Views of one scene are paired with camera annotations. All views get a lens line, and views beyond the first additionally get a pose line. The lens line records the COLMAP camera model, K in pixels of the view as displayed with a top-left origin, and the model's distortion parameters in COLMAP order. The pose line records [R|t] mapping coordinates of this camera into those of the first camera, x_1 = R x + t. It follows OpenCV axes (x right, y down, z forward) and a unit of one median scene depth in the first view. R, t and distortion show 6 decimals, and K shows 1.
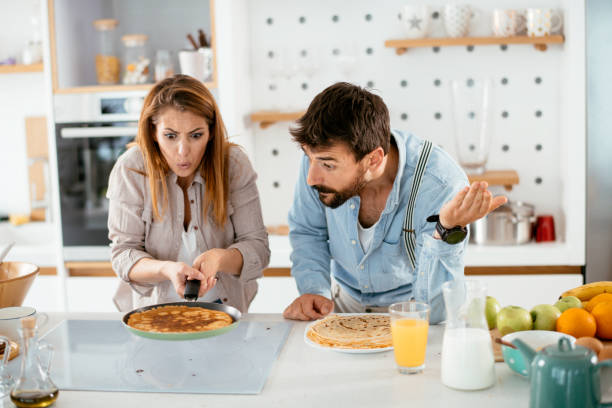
lens RADIAL K [[1012.4, 0, 306.0], [0, 1012.4, 204.0], [0, 0, 1]] dist [-0.128837, -0.170563]
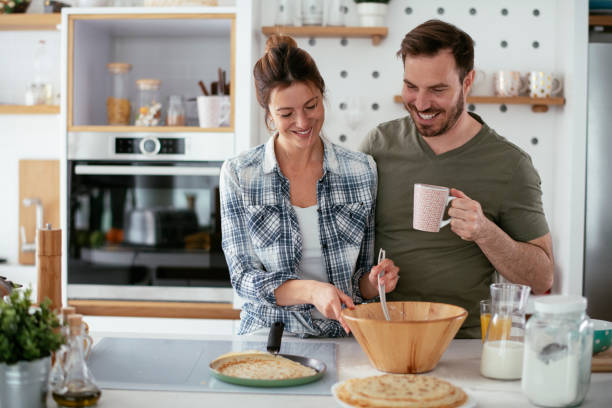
lens RADIAL K [[1012.4, 0, 306.0], [0, 1012.4, 204.0], [0, 0, 1]] dist [-0.128837, -0.170563]
pose [[0.994786, 0.041637, 0.093102, -0.104371], [-0.032609, 0.994802, -0.096468, 0.052898], [-0.096635, 0.092929, 0.990972, -0.018392]]
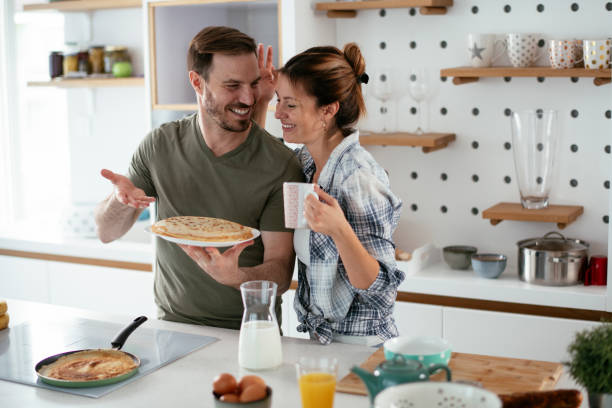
lens RADIAL K [[998.7, 0, 306.0], [0, 998.7, 204.0], [0, 0, 1]] dist [-0.144769, -0.106884]
pose [[0.934528, 0.068777, -0.349179, 0.298070], [-0.066287, 0.997618, 0.019092, -0.037487], [0.349661, 0.005304, 0.936861, 0.027341]]
